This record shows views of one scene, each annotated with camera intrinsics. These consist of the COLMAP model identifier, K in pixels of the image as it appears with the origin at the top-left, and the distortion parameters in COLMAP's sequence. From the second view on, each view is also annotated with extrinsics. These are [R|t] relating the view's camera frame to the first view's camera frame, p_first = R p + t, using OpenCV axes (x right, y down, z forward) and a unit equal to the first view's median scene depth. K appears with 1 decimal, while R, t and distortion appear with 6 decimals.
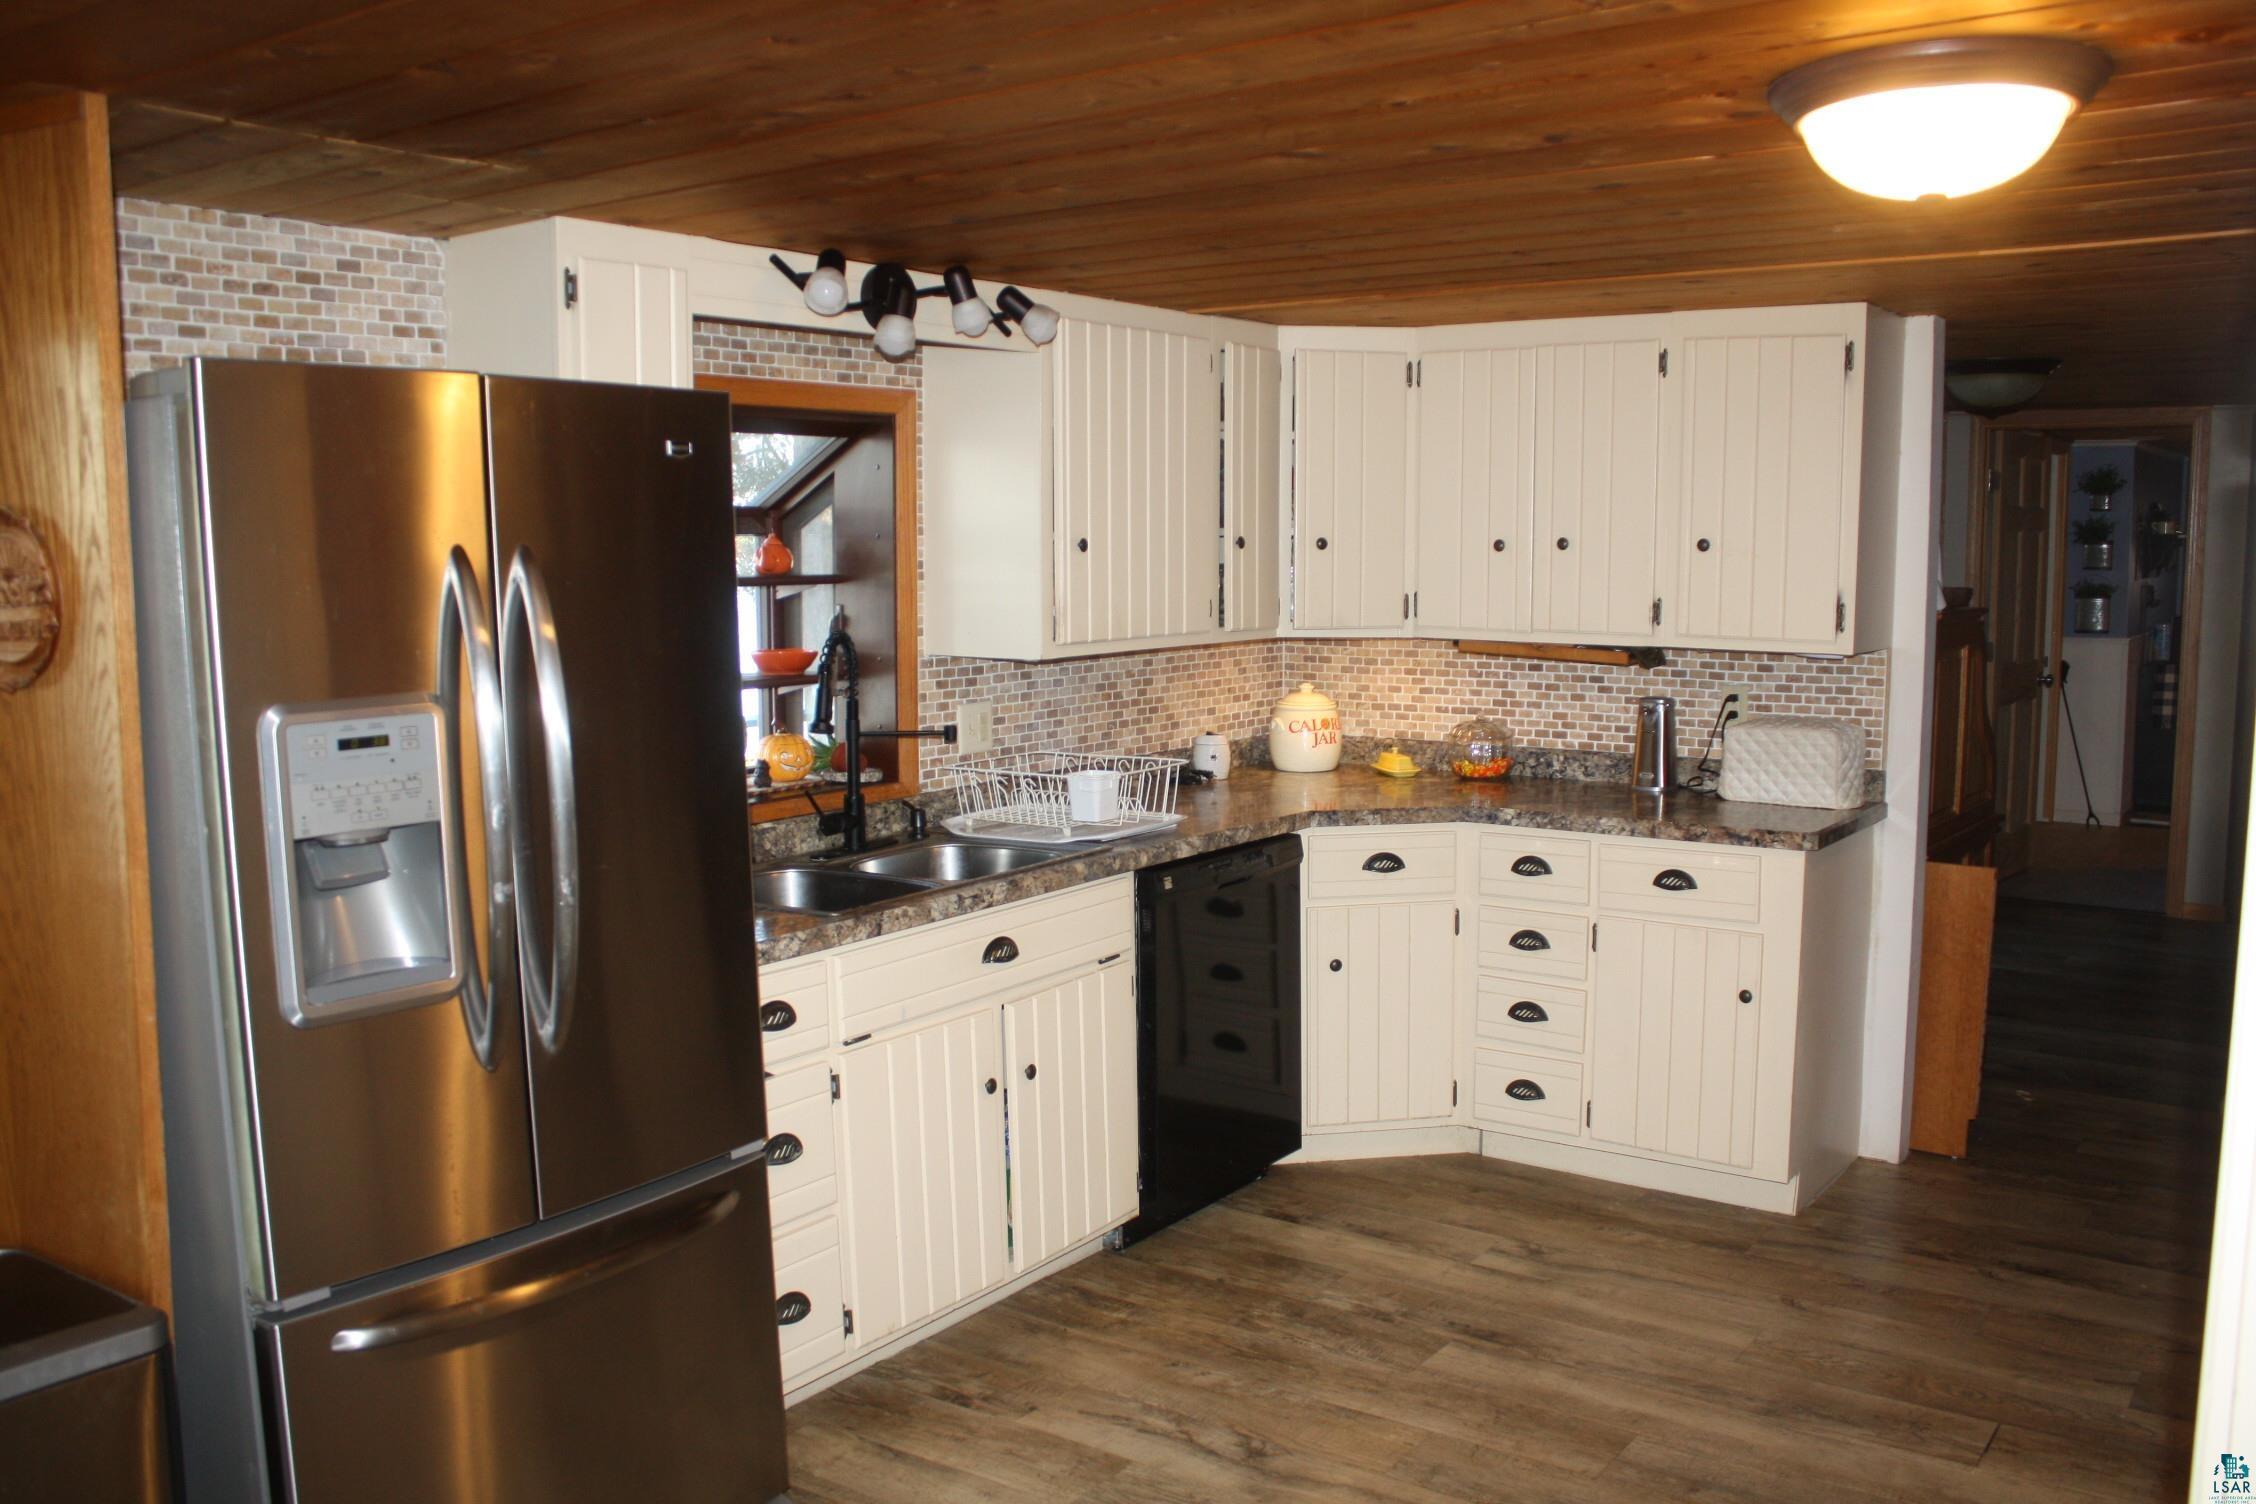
lens RADIAL K [[1900.6, 0, 1124.0], [0, 1900.6, 765.0], [0, 0, 1]] dist [-0.179713, 0.172421]
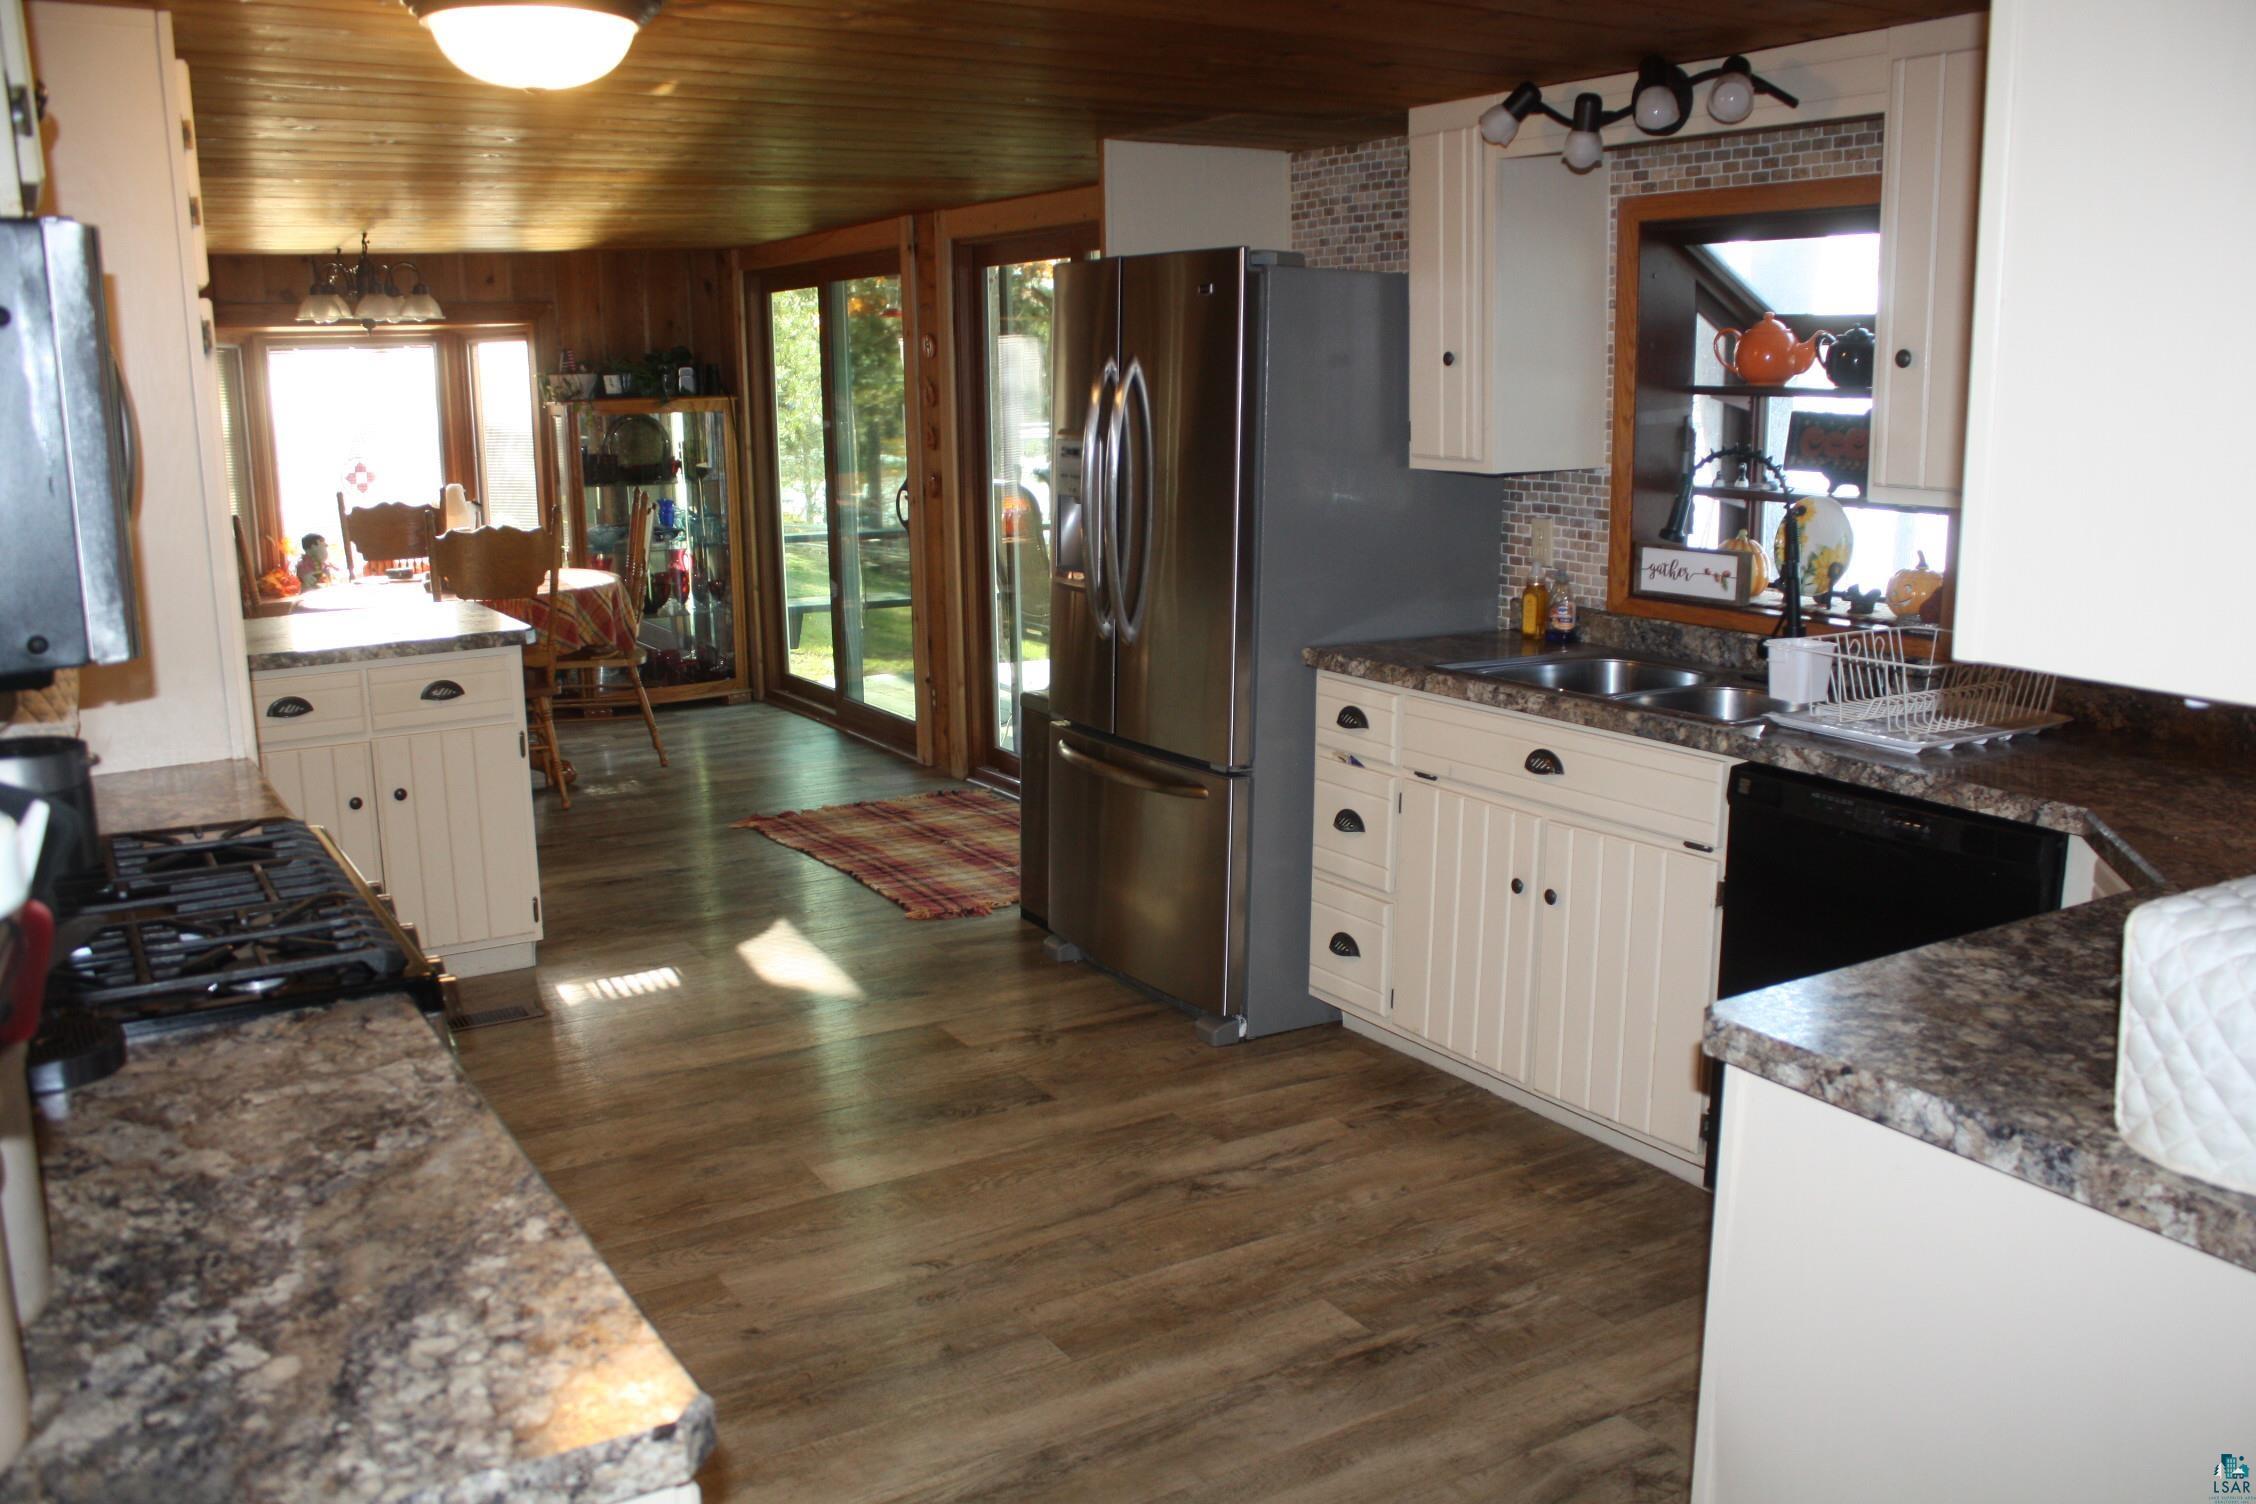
lens RADIAL K [[1900.6, 0, 1124.0], [0, 1900.6, 765.0], [0, 0, 1]] dist [-0.179713, 0.172421]
pose [[-0.390987, 0.202632, -0.897814, 0.906726], [-0.095168, 0.961335, 0.258413, -0.136026], [0.915463, 0.186480, -0.356586, 1.139764]]
